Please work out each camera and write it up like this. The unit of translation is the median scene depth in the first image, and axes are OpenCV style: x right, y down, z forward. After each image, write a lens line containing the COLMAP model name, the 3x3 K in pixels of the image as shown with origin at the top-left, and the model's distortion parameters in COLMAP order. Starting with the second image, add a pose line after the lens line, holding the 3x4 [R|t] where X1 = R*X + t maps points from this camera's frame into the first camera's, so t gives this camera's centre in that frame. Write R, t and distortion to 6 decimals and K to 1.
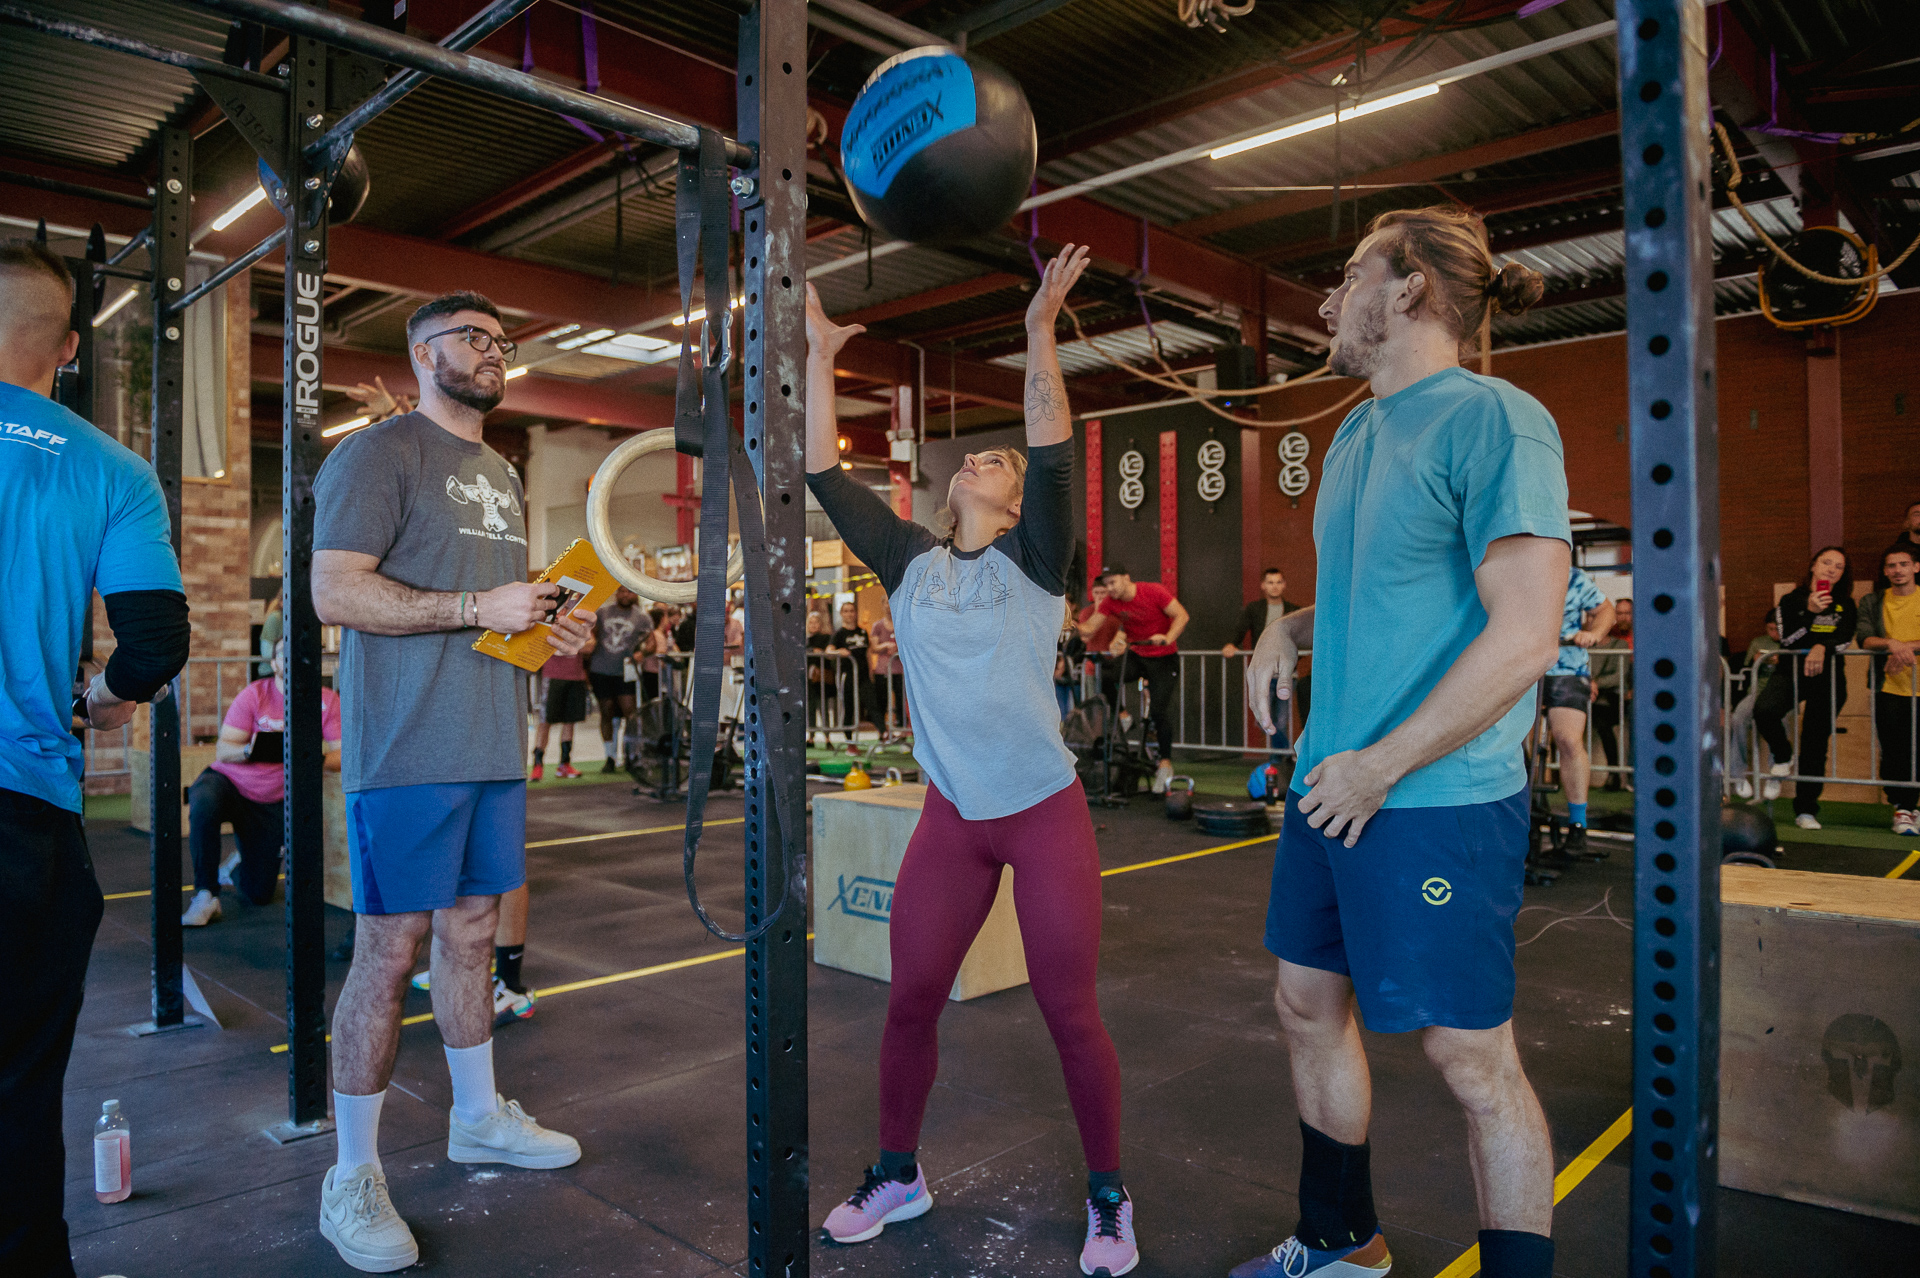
lens RADIAL K [[1305.4, 0, 957.8], [0, 1305.4, 643.7], [0, 0, 1]] dist [-0.038895, -0.008546]
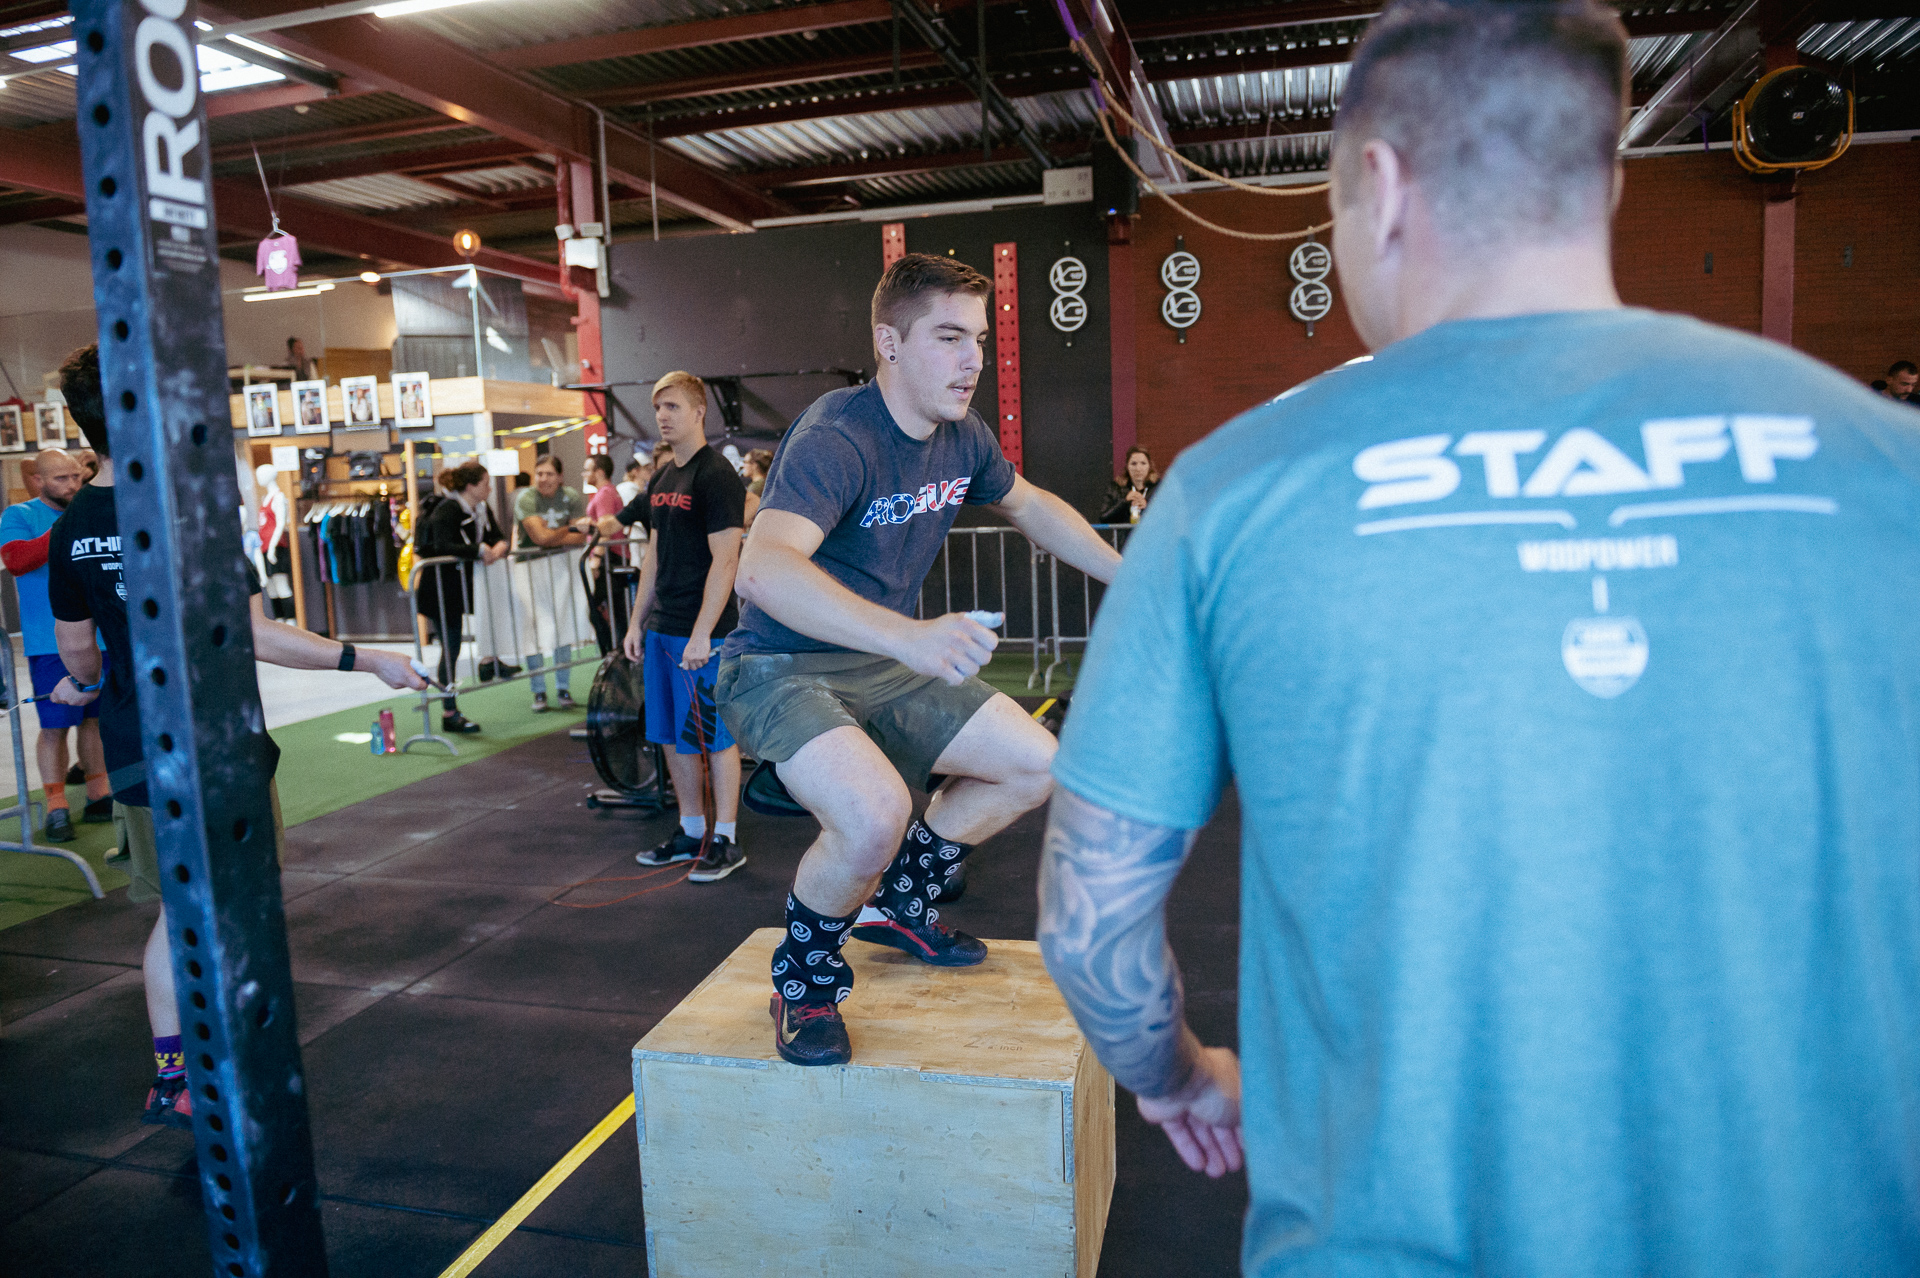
lens RADIAL K [[1305.4, 0, 971.2], [0, 1305.4, 663.5], [0, 0, 1]] dist [-0.038895, -0.008546]
pose [[0.874325, -0.082362, 0.478301, -0.241527], [0.024950, 0.991820, 0.125180, -0.005842], [-0.484699, -0.097514, 0.869229, 0.265488]]
